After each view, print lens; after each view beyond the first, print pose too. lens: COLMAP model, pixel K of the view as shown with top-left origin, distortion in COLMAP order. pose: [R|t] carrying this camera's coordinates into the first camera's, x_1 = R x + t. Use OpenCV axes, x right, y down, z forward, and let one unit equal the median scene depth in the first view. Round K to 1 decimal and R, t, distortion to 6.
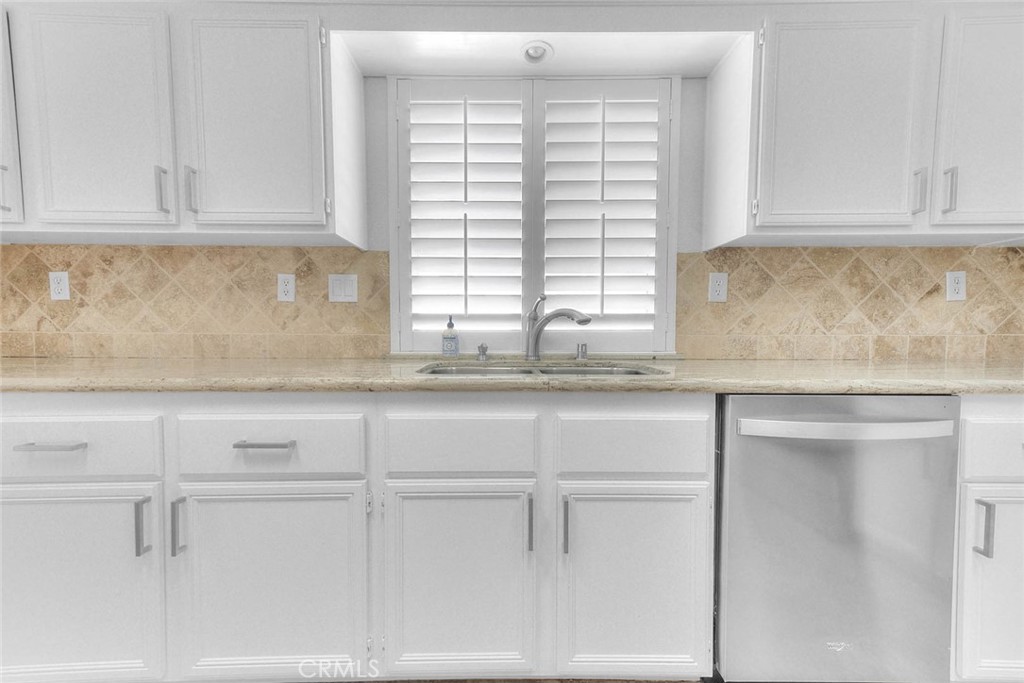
lens RADIAL K [[405.8, 0, 514.6], [0, 405.8, 343.7], [0, 0, 1]] dist [0.020345, -0.000020]
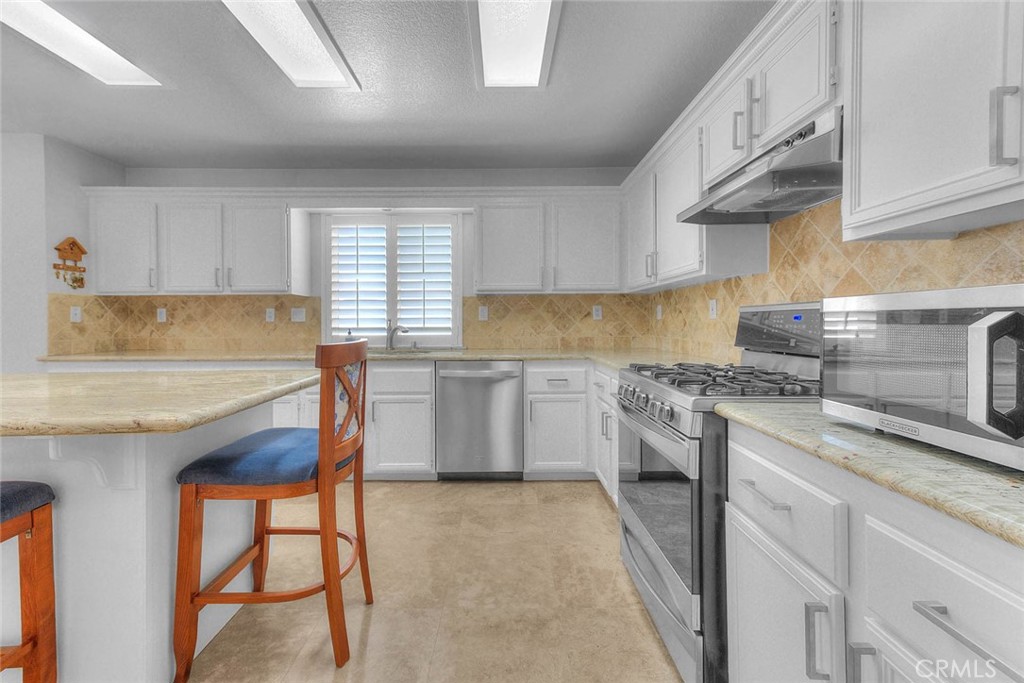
lens RADIAL K [[406.7, 0, 509.9], [0, 406.7, 323.0], [0, 0, 1]] dist [0.019935, -0.000626]
pose [[0.999986, -0.005156, 0.001176, 0.639682], [0.005197, 0.999265, -0.037987, -0.012694], [-0.000980, 0.037993, 0.999278, -1.052099]]
